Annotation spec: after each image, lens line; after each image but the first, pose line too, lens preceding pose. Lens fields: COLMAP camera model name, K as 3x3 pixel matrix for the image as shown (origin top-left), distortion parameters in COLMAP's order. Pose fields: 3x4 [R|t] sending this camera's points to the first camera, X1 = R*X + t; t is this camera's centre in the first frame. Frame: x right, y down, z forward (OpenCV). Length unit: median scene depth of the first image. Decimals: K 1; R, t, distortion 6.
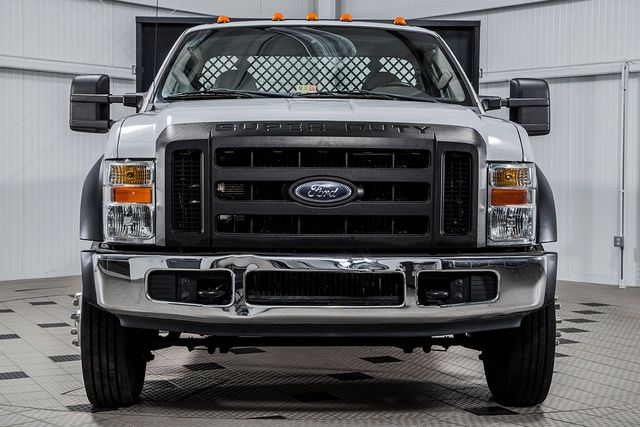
lens RADIAL K [[1003.3, 0, 319.9], [0, 1003.3, 212.9], [0, 0, 1]] dist [-0.004883, 0.000000]
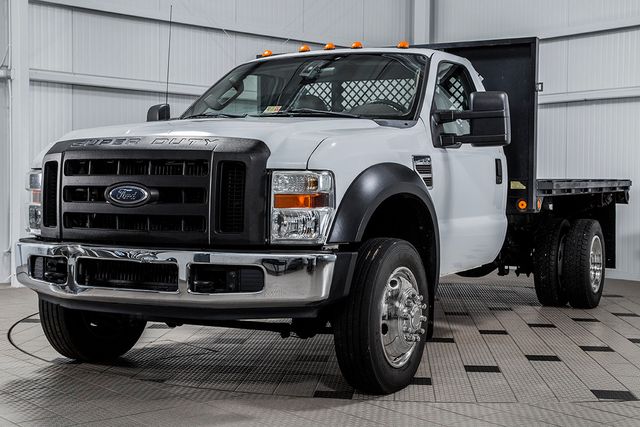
lens RADIAL K [[896.5, 0, 319.9], [0, 896.5, 214.7], [0, 0, 1]] dist [0.153276, 0.000000]
pose [[0.913292, 0.014938, -0.407032, 0.646738], [-0.018831, 0.999807, -0.005560, 0.004560], [0.406871, 0.012743, 0.913397, 0.093804]]
